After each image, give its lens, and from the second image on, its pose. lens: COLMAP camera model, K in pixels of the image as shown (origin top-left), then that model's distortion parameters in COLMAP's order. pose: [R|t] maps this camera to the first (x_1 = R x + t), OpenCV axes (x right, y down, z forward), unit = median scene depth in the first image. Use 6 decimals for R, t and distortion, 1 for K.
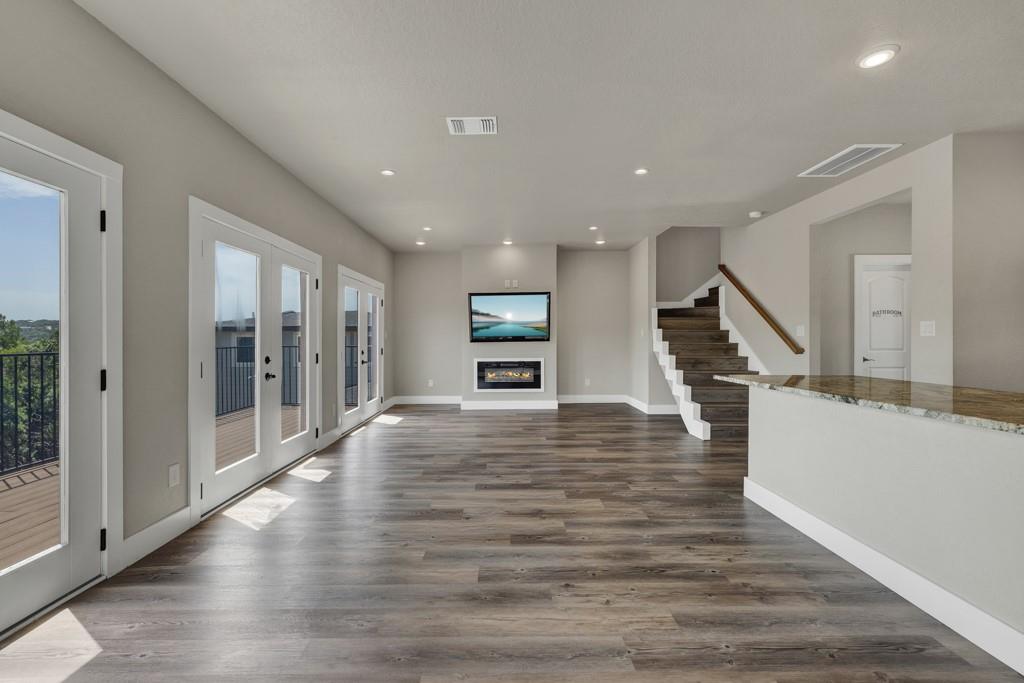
lens RADIAL K [[436.1, 0, 496.5], [0, 436.1, 335.9], [0, 0, 1]] dist [0.007416, -0.000338]
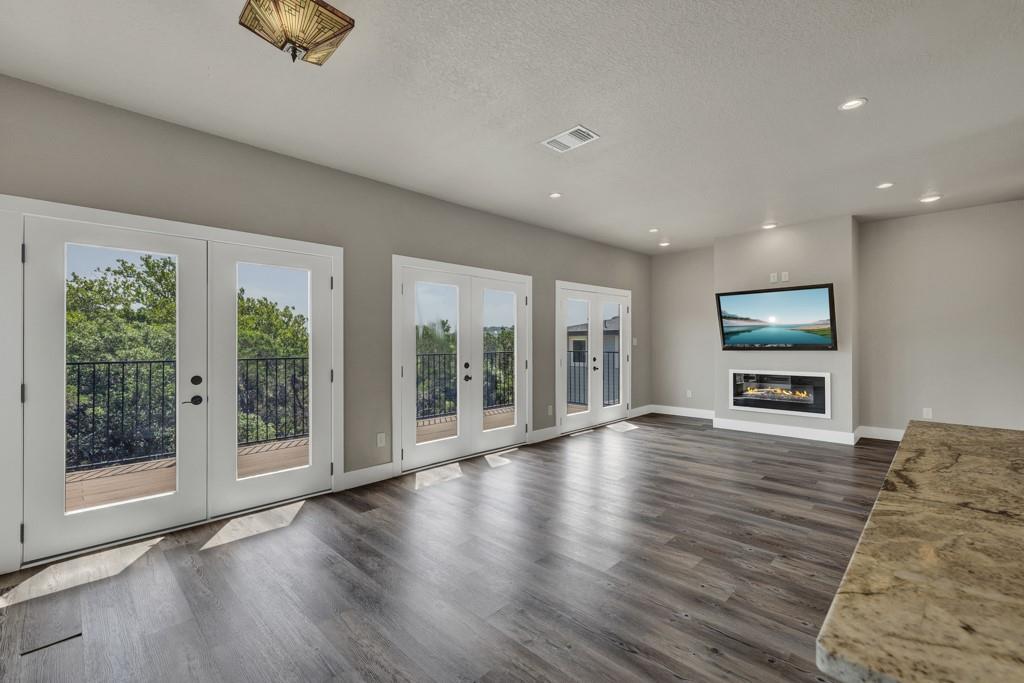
lens RADIAL K [[436.1, 0, 502.2], [0, 436.1, 340.2], [0, 0, 1]] dist [0.007416, -0.000338]
pose [[0.708506, -0.002236, -0.705702, 0.271436], [0.008058, 0.999955, 0.004922, -0.014983], [0.705659, -0.009174, 0.708492, 0.091744]]
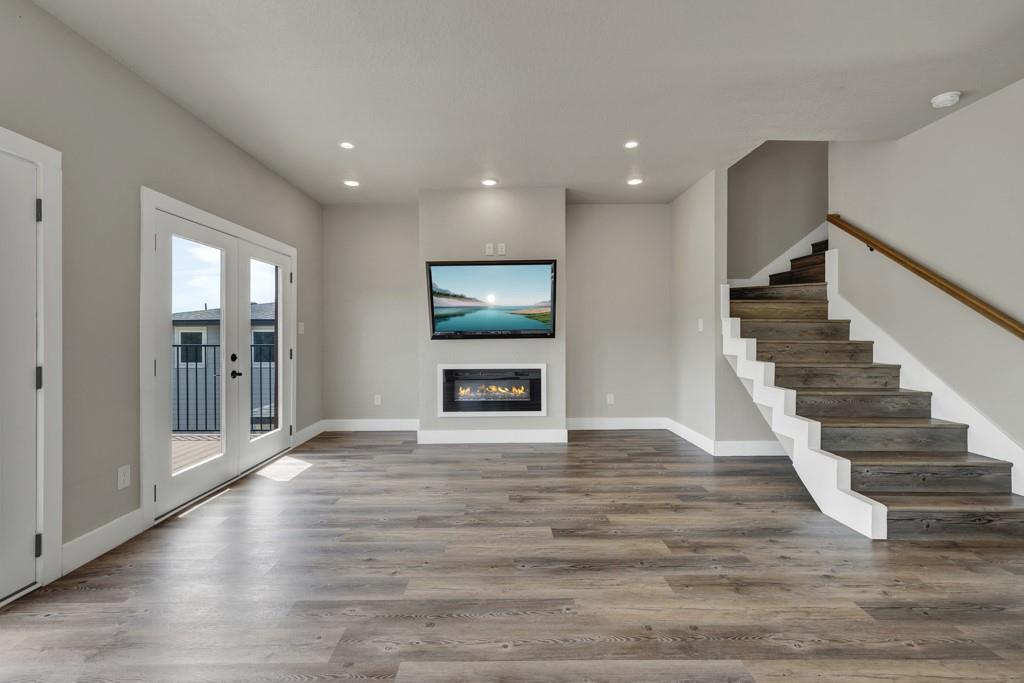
lens RADIAL K [[436.1, 0, 499.9], [0, 436.1, 335.7], [0, 0, 1]] dist [0.007416, -0.000338]
pose [[0.999954, 0.000001, 0.009546, 0.039022], [-0.000087, 0.999959, 0.009035, 0.003743], [-0.009546, -0.009036, 0.999914, 0.402682]]
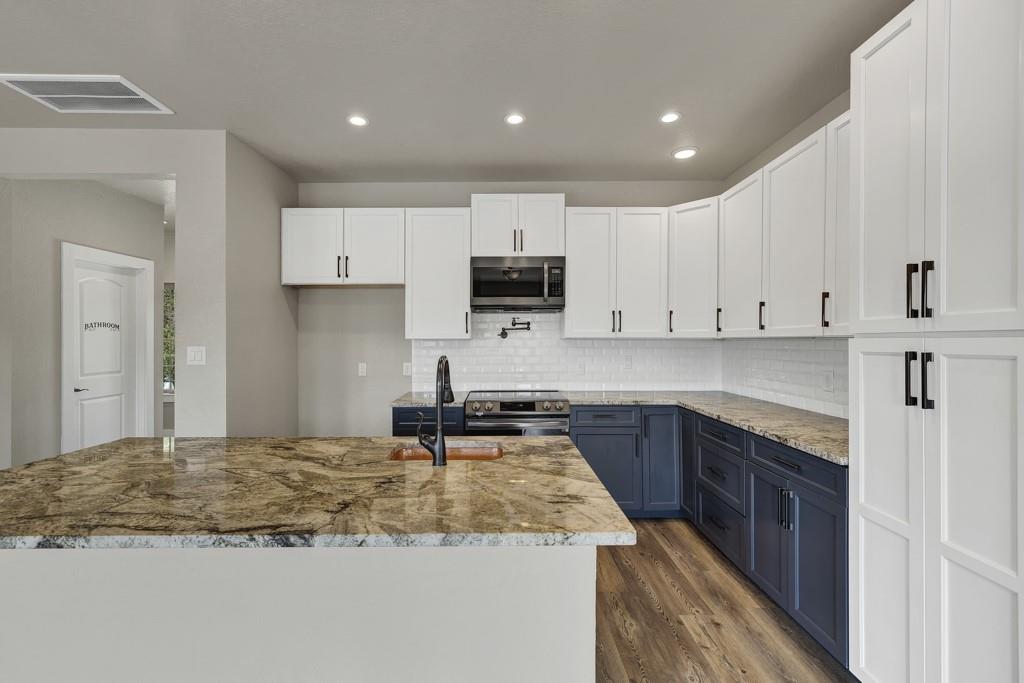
lens RADIAL K [[436.1, 0, 508.0], [0, 436.1, 339.7], [0, 0, 1]] dist [0.007416, -0.000338]
pose [[-0.006051, -0.004425, 0.999972, 0.092491], [-0.006190, 0.999971, 0.004388, -0.029989], [-0.999963, -0.006163, -0.006078, 0.239752]]
